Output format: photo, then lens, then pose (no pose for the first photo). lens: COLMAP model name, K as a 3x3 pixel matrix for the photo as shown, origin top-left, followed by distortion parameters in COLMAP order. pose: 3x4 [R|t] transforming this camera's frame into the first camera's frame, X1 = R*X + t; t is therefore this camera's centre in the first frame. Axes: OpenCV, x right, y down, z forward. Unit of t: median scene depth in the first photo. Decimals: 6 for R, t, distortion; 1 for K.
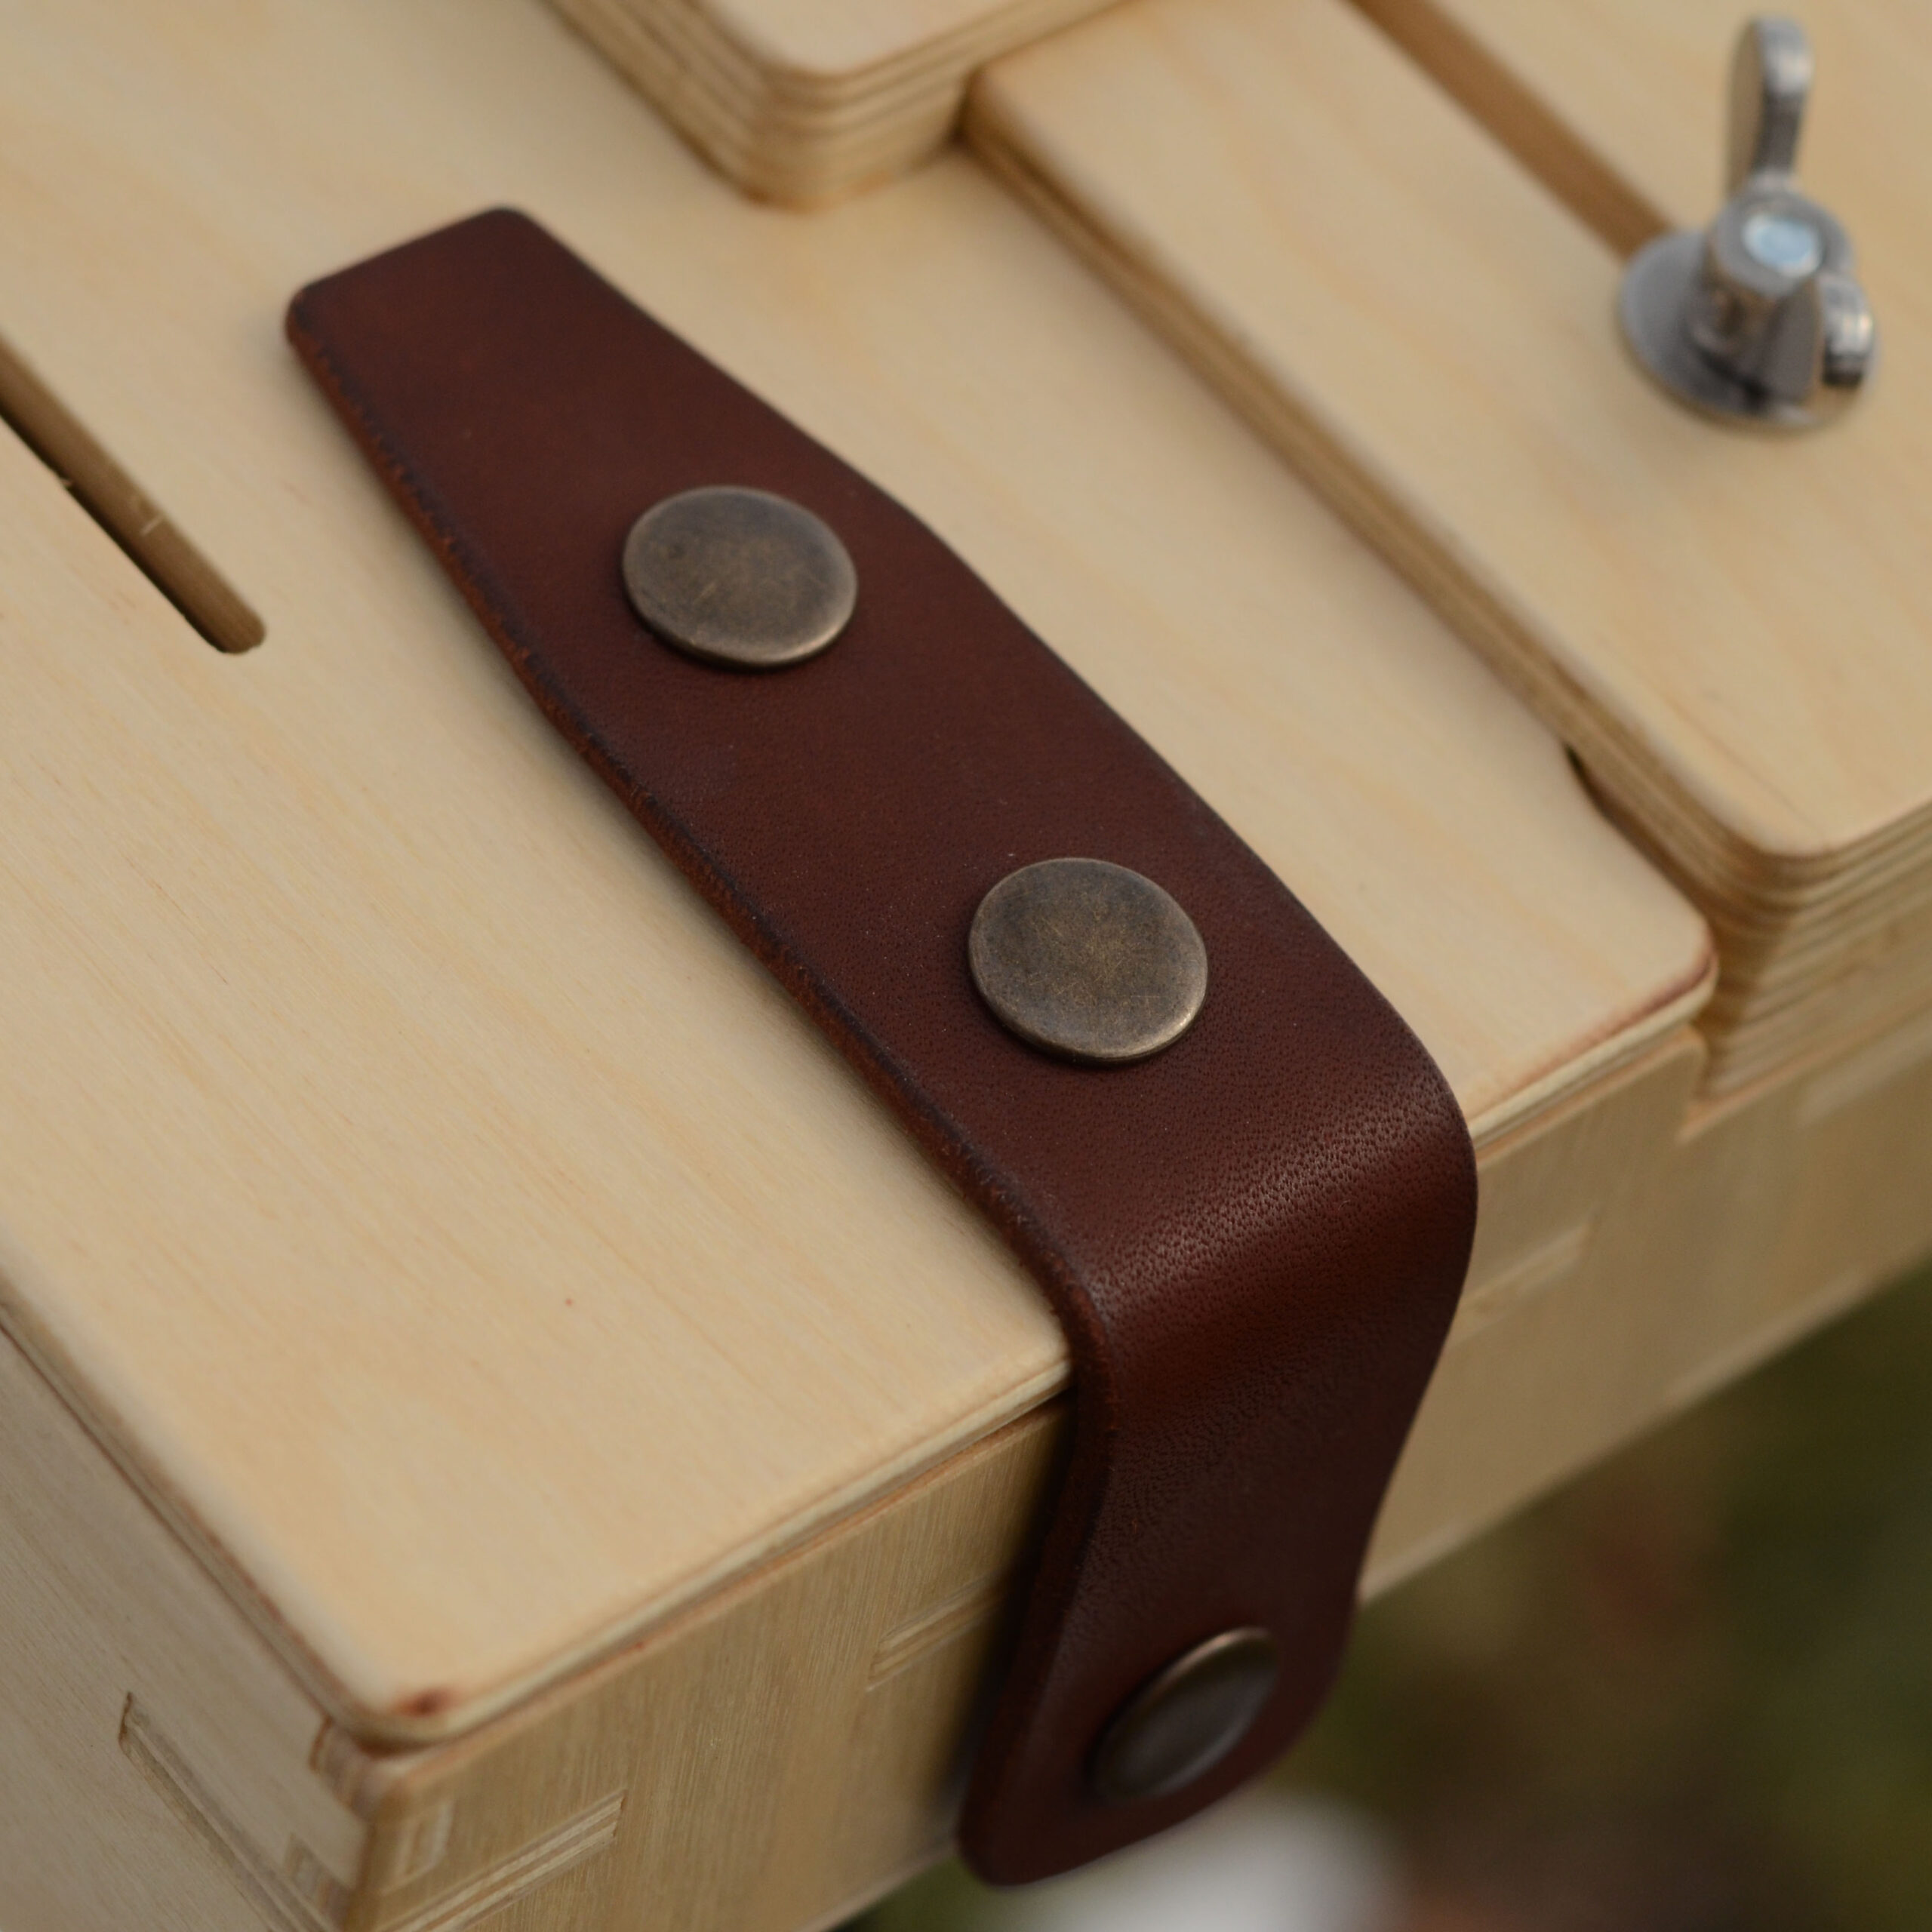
lens RADIAL K [[7163.0, 0, 966.0], [0, 7163.0, 966.0], [0, 0, 1]] dist [-0.184053, -1.058535]
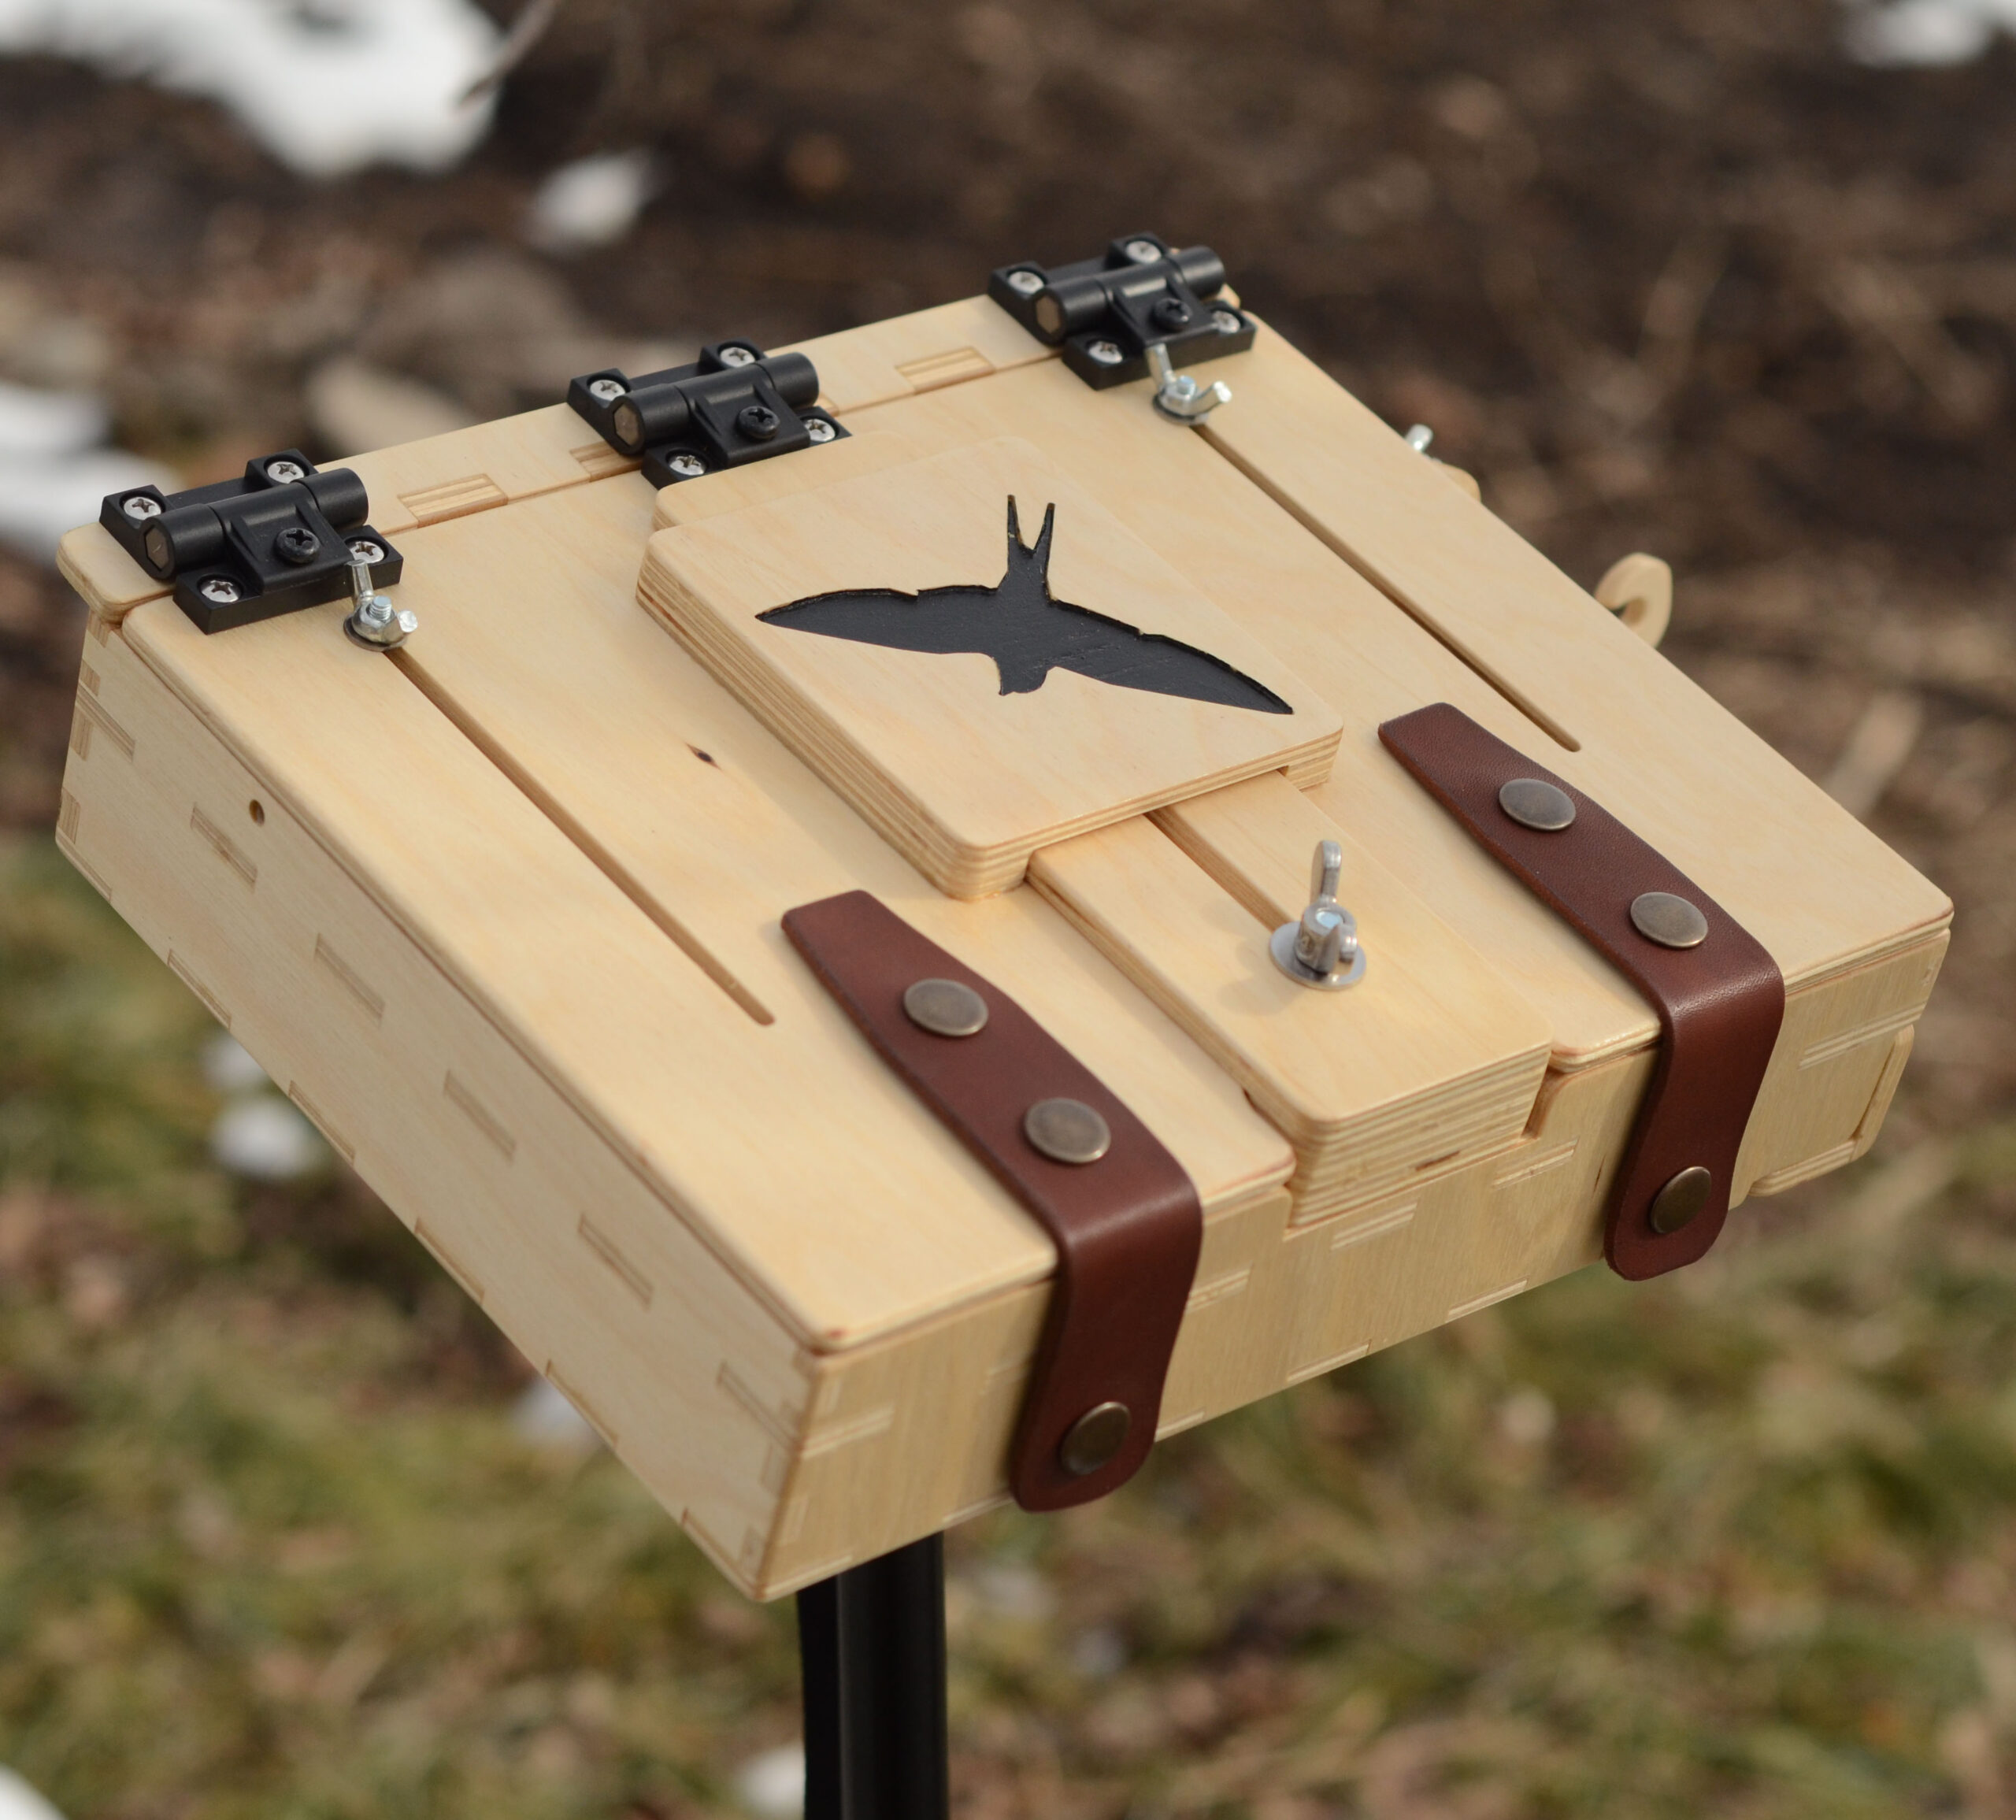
lens RADIAL K [[6252.8, 0, 1008.0], [0, 6252.8, 910.0], [0, 0, 1]] dist [0.030539, 0.044677]
pose [[0.999414, 0.033189, 0.008315, -0.028221], [-0.030322, 0.971733, -0.234128, 0.466279], [-0.015850, 0.233738, 0.972170, -1.342736]]
